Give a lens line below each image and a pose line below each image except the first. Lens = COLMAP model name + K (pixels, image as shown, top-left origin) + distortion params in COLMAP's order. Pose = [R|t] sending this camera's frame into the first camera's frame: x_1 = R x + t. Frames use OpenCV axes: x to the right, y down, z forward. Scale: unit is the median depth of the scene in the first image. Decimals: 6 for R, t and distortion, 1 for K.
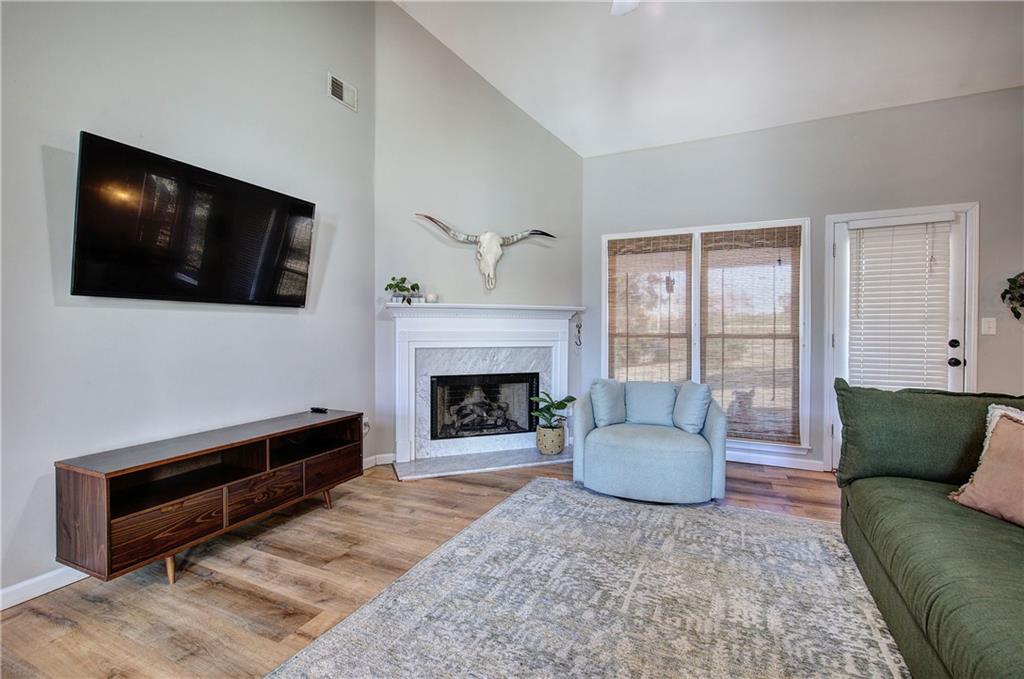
lens RADIAL K [[447.1, 0, 514.8], [0, 447.1, 337.7], [0, 0, 1]] dist [-0.003802, -0.000641]
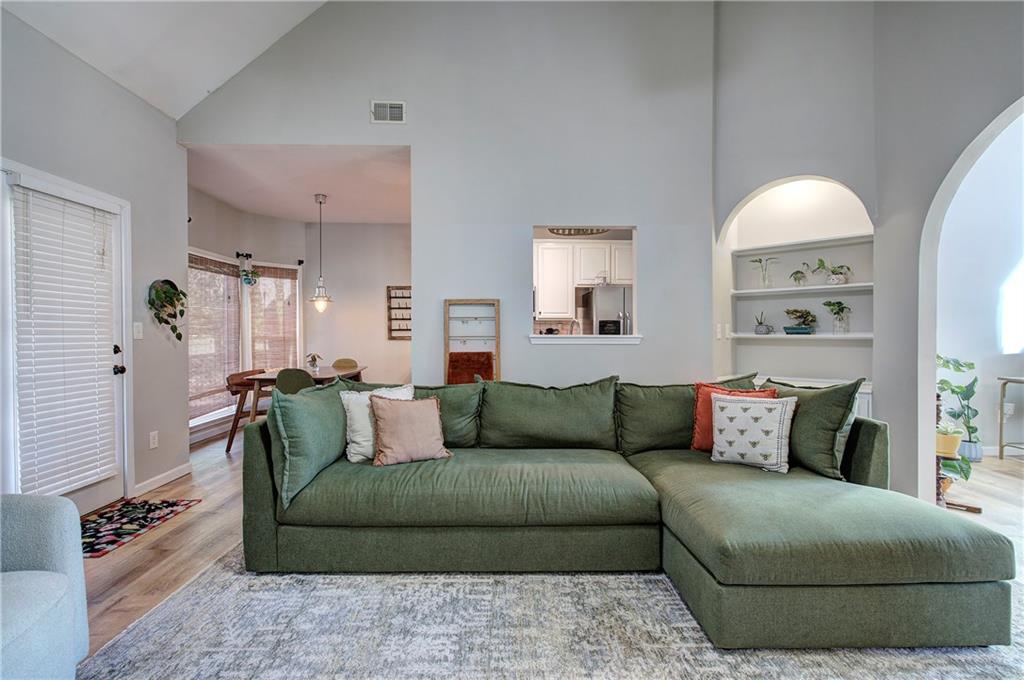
lens RADIAL K [[448.2, 0, 513.0], [0, 448.2, 339.4], [0, 0, 1]] dist [-0.002348, -0.000867]
pose [[-0.446314, -0.012082, 0.894795, -0.180661], [0.016548, 0.999626, 0.021751, -0.012814], [-0.894723, 0.024515, -0.445947, 0.621909]]
